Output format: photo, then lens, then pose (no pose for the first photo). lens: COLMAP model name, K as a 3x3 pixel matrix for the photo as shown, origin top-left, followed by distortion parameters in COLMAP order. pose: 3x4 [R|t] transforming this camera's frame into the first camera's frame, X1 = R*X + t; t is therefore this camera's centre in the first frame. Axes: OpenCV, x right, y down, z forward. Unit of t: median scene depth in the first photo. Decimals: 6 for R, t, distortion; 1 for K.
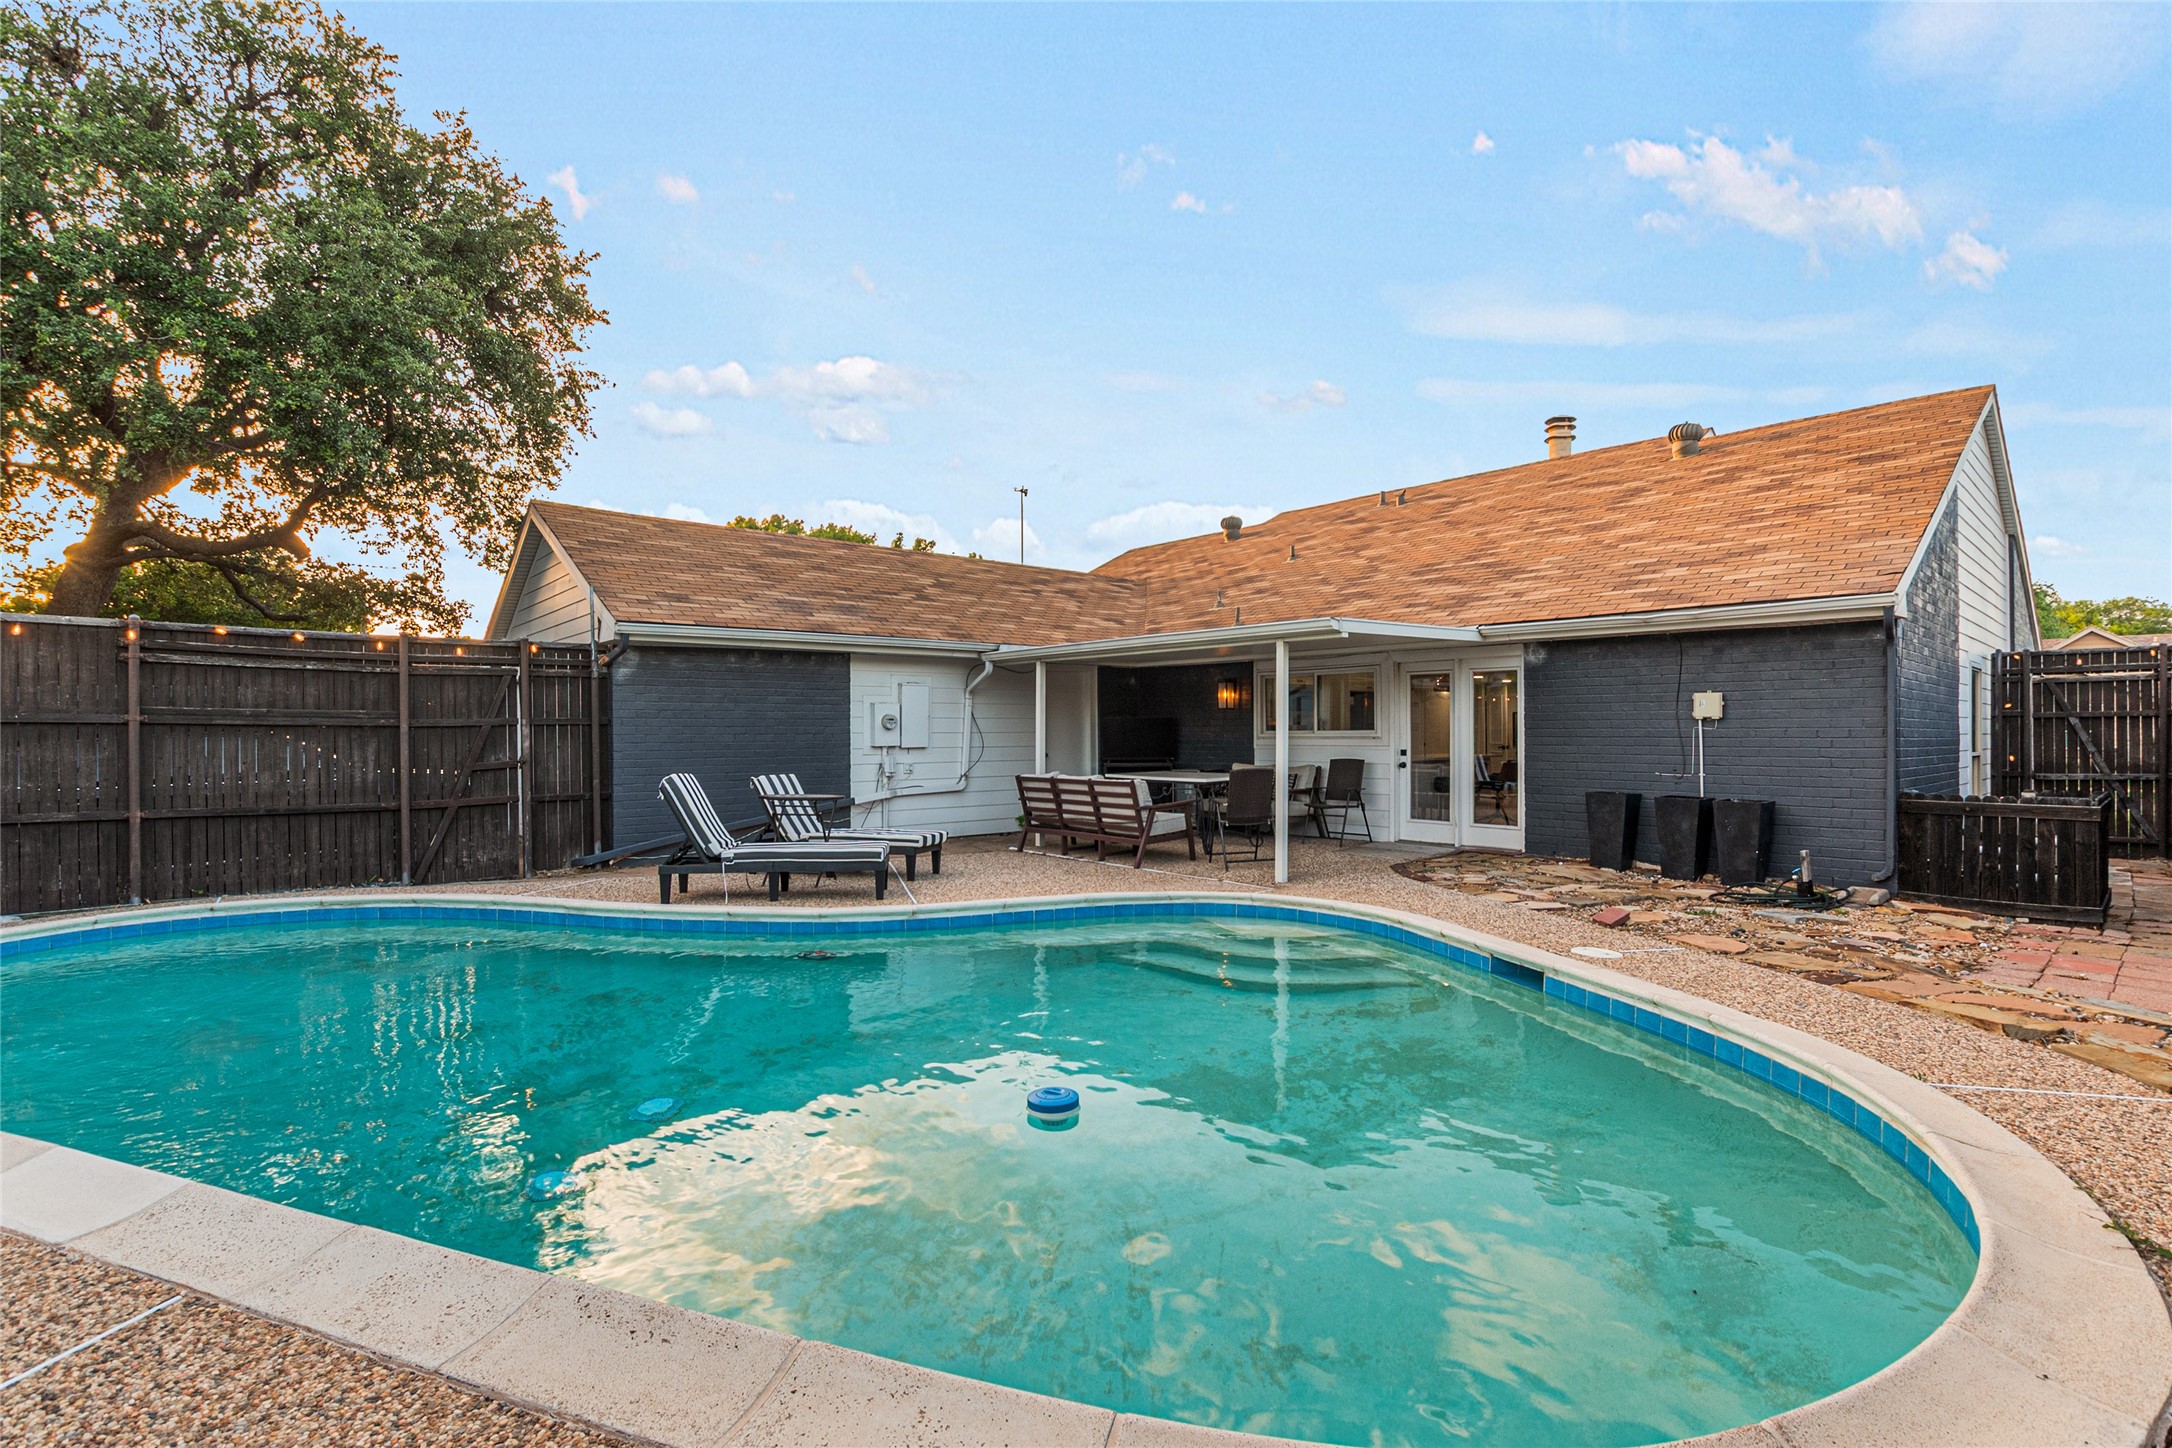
lens RADIAL K [[969.0, 0, 1080.9], [0, 969.0, 745.3], [0, 0, 1]] dist [-0.025033, 0.000014]
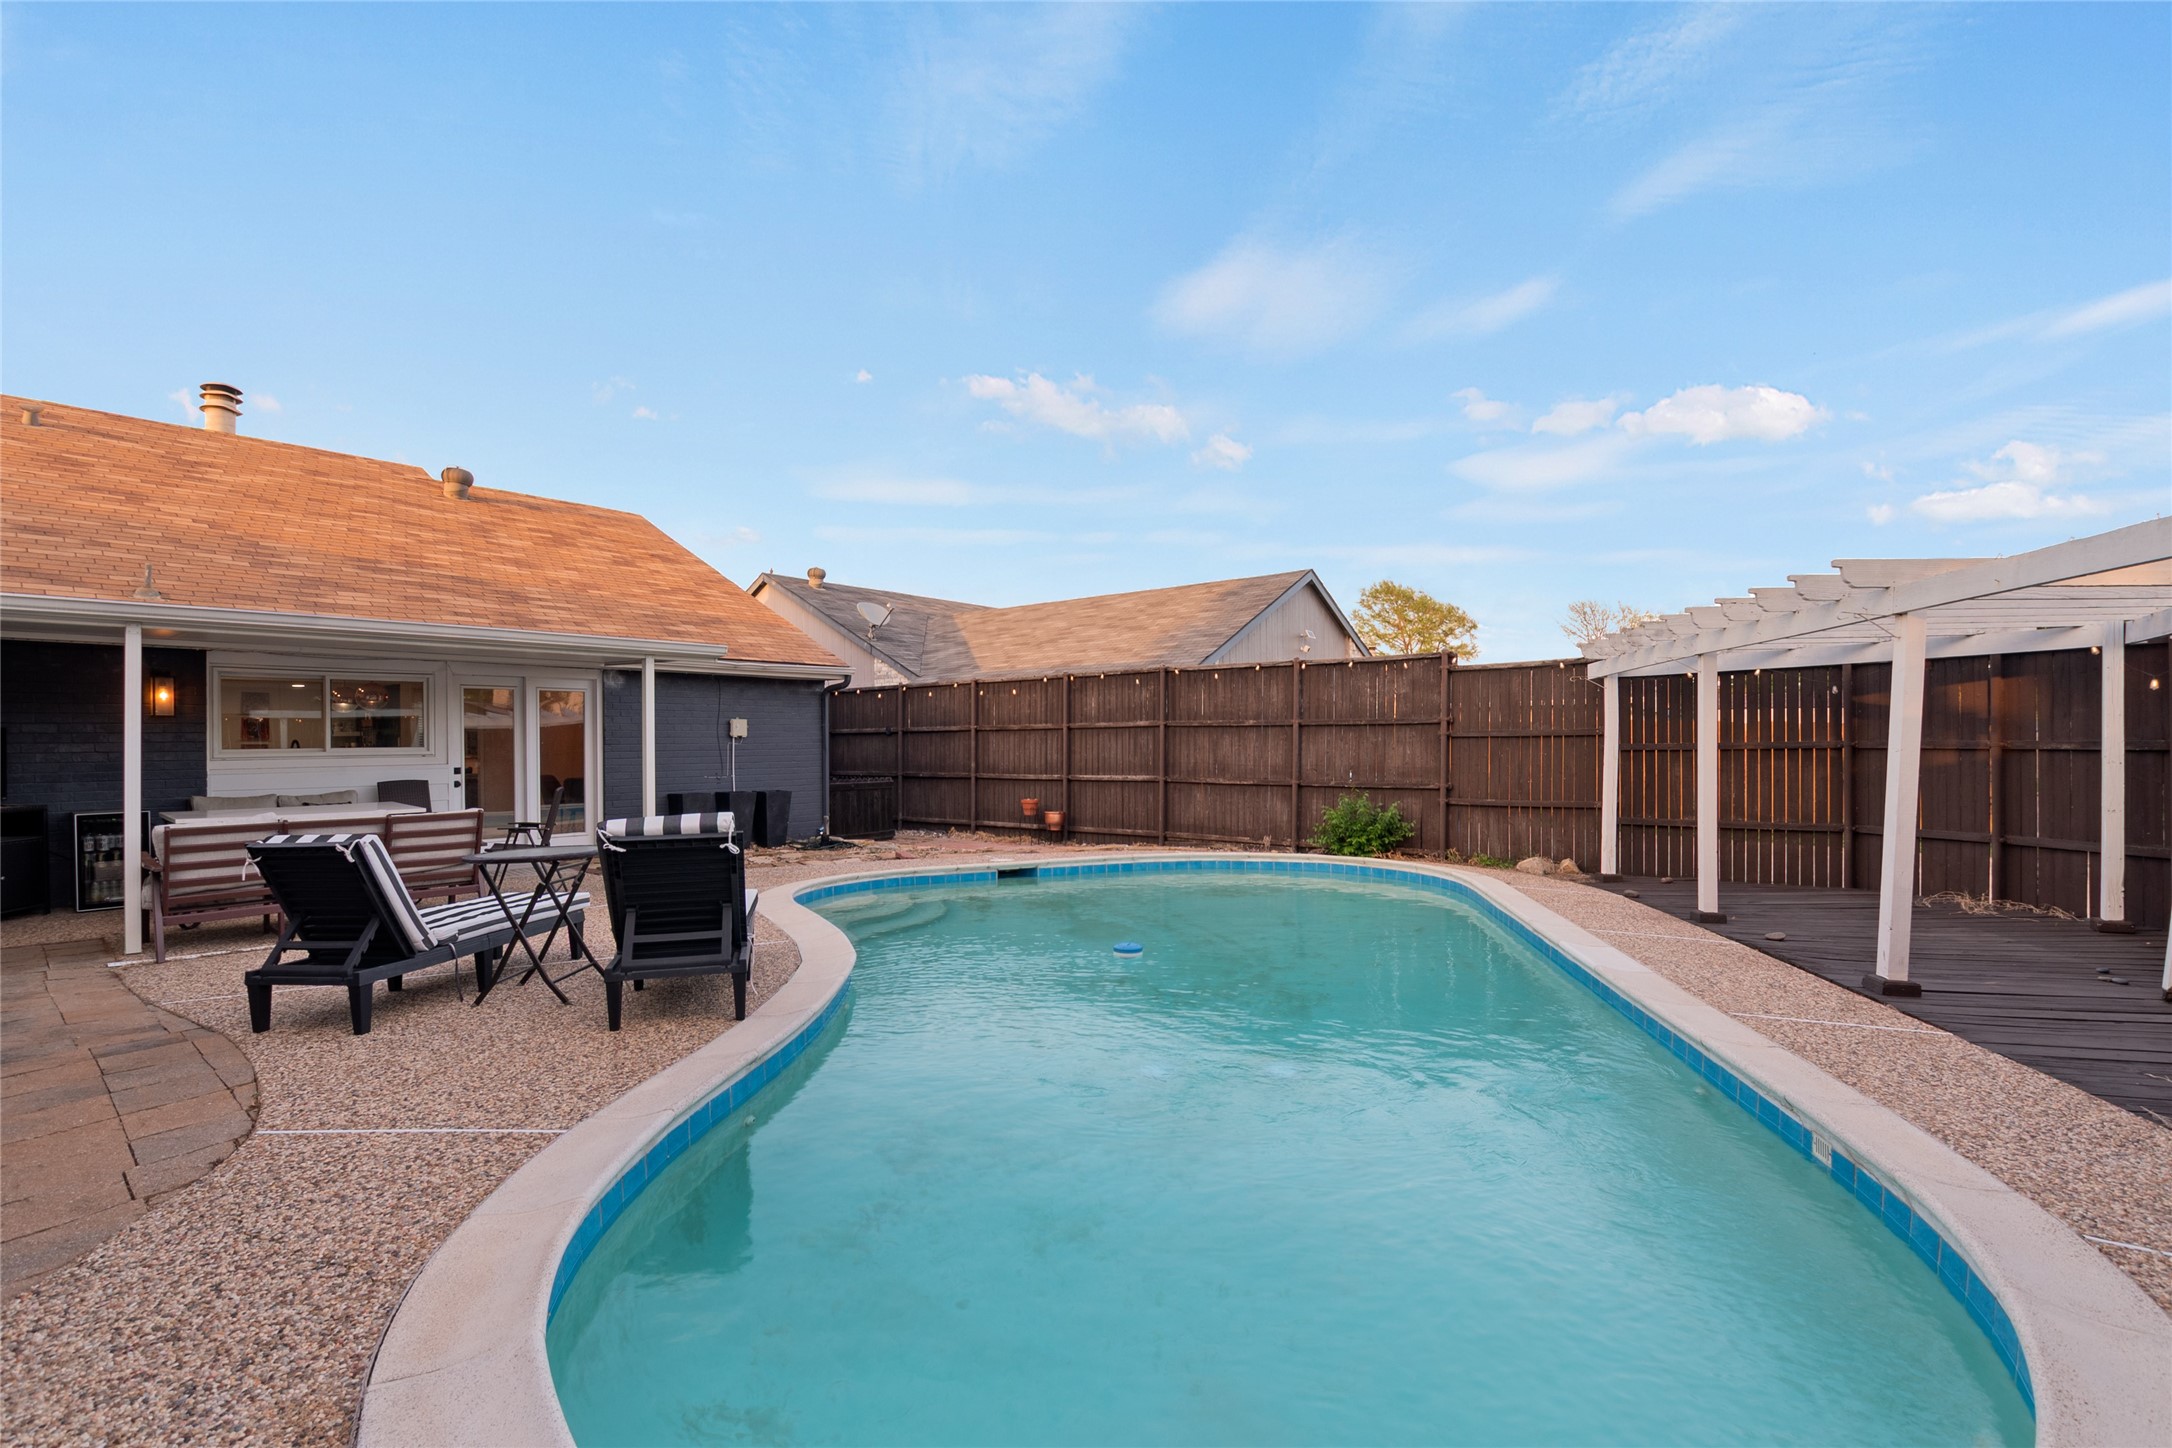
lens RADIAL K [[986.5, 0, 1078.1], [0, 986.5, 735.8], [0, 0, 1]] dist [-0.030024, -0.000200]
pose [[-0.141333, 0.009146, 0.989920, -0.821302], [0.022765, 0.999723, -0.005986, -0.008357], [-0.989700, 0.021690, -0.141502, 0.654128]]
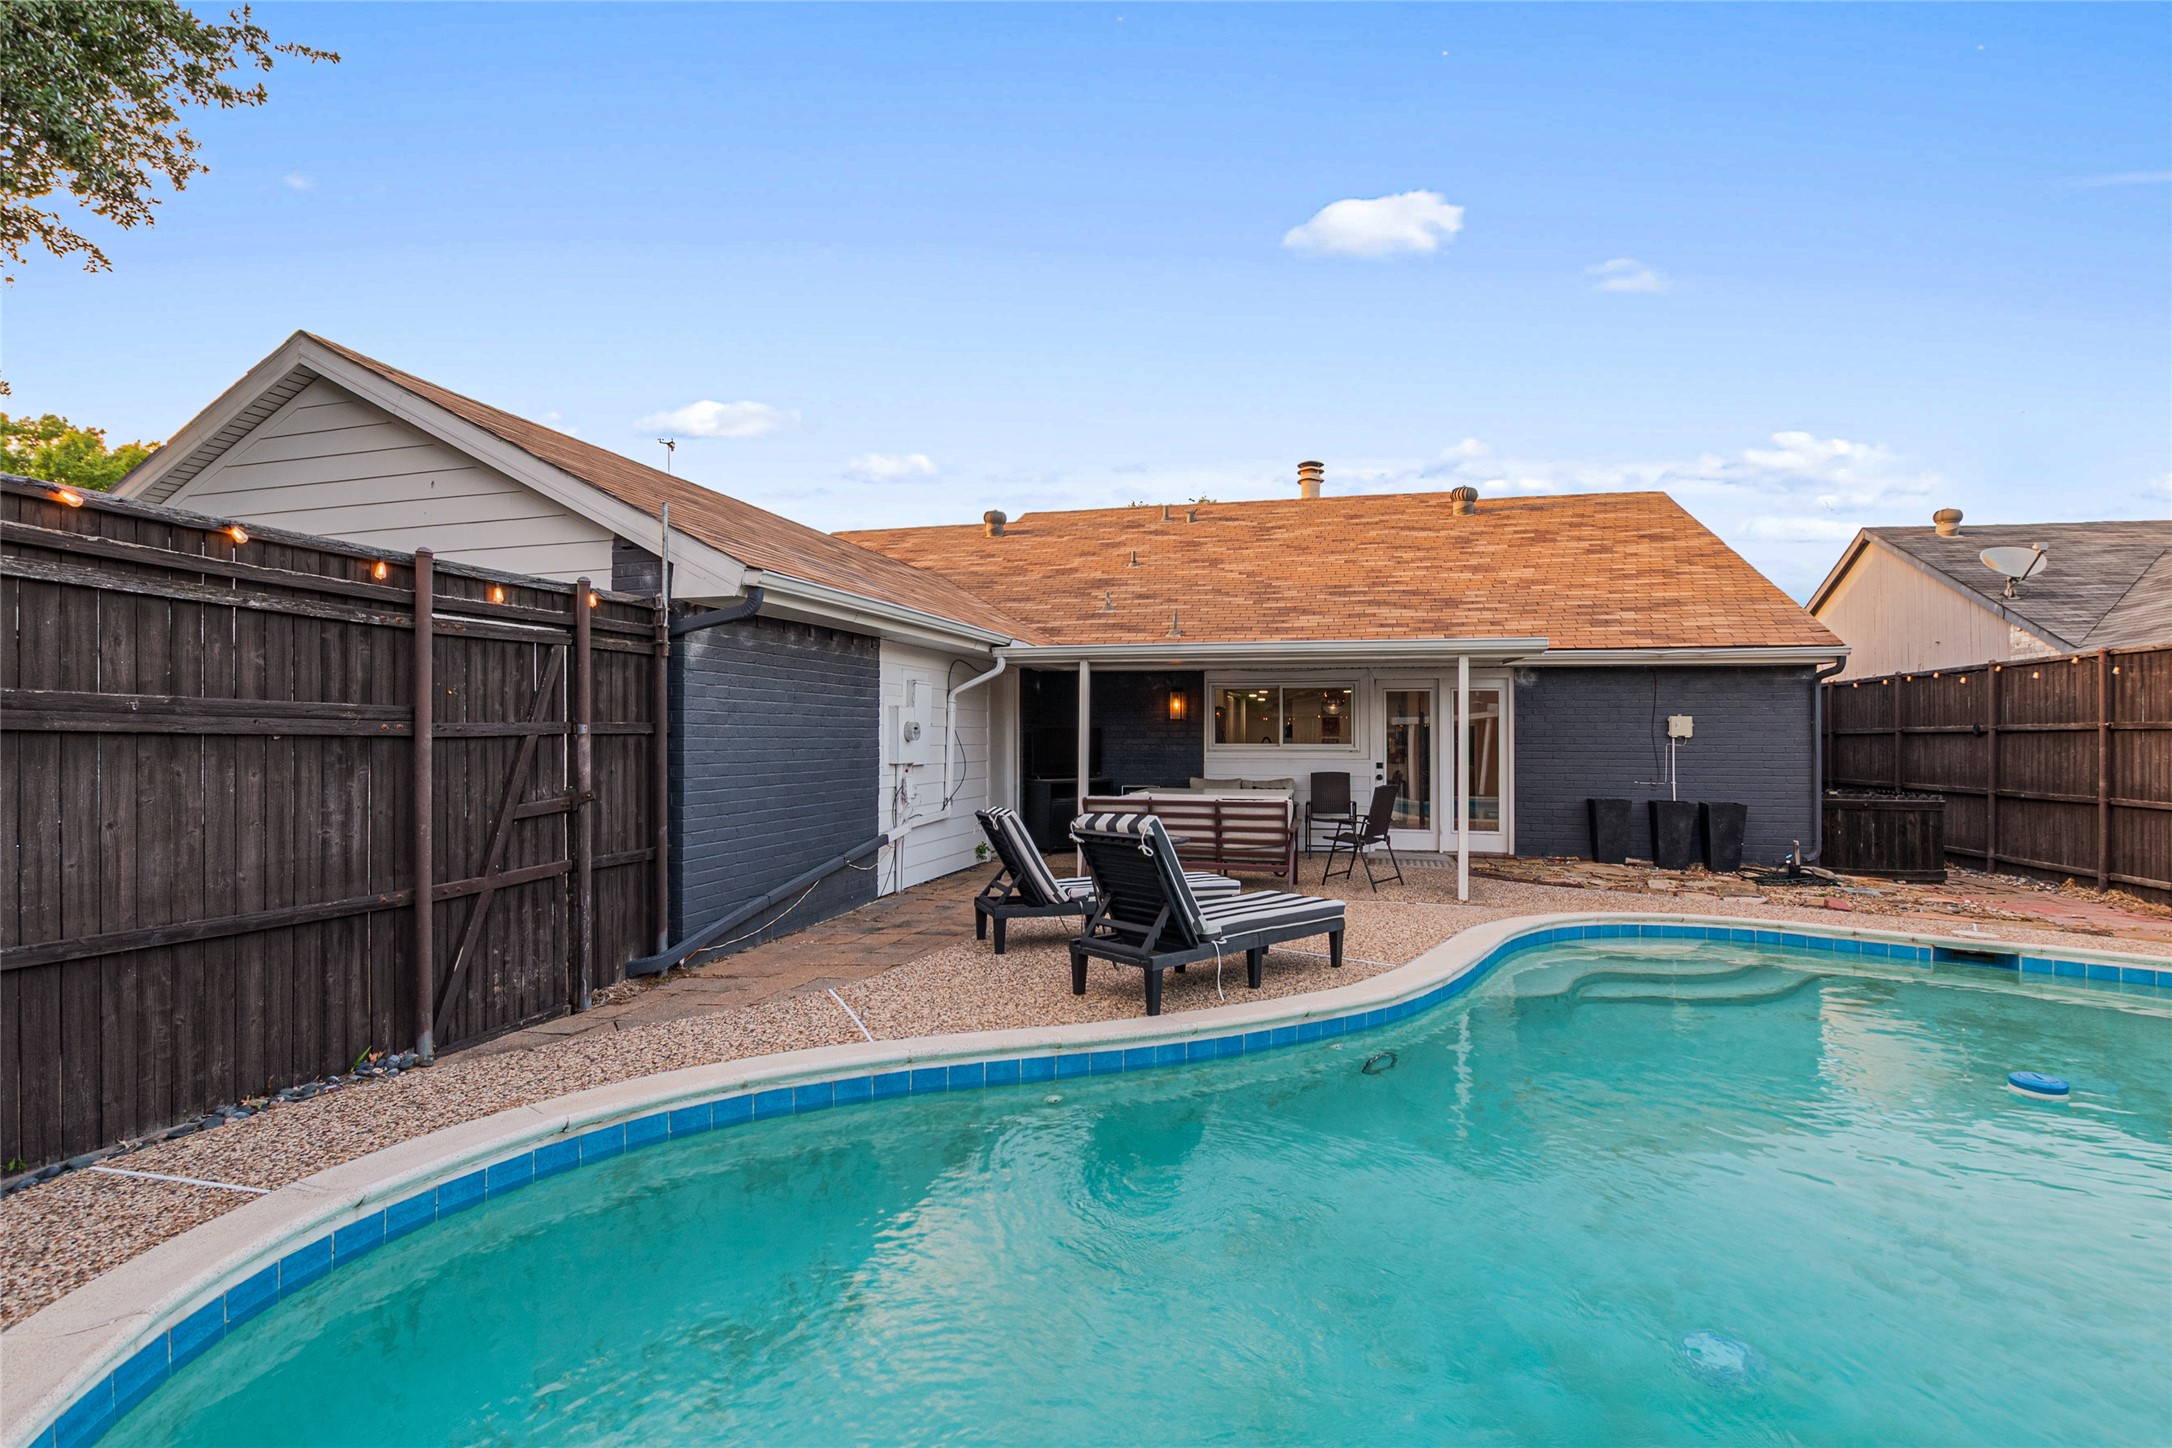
lens RADIAL K [[986.5, 0, 1078.1], [0, 986.5, 735.8], [0, 0, 1]] dist [-0.030024, -0.000200]
pose [[0.835661, 0.007096, 0.549199, -0.630248], [0.001243, 0.999890, -0.014811, -0.011301], [-0.549244, 0.013060, 0.835560, 0.352828]]
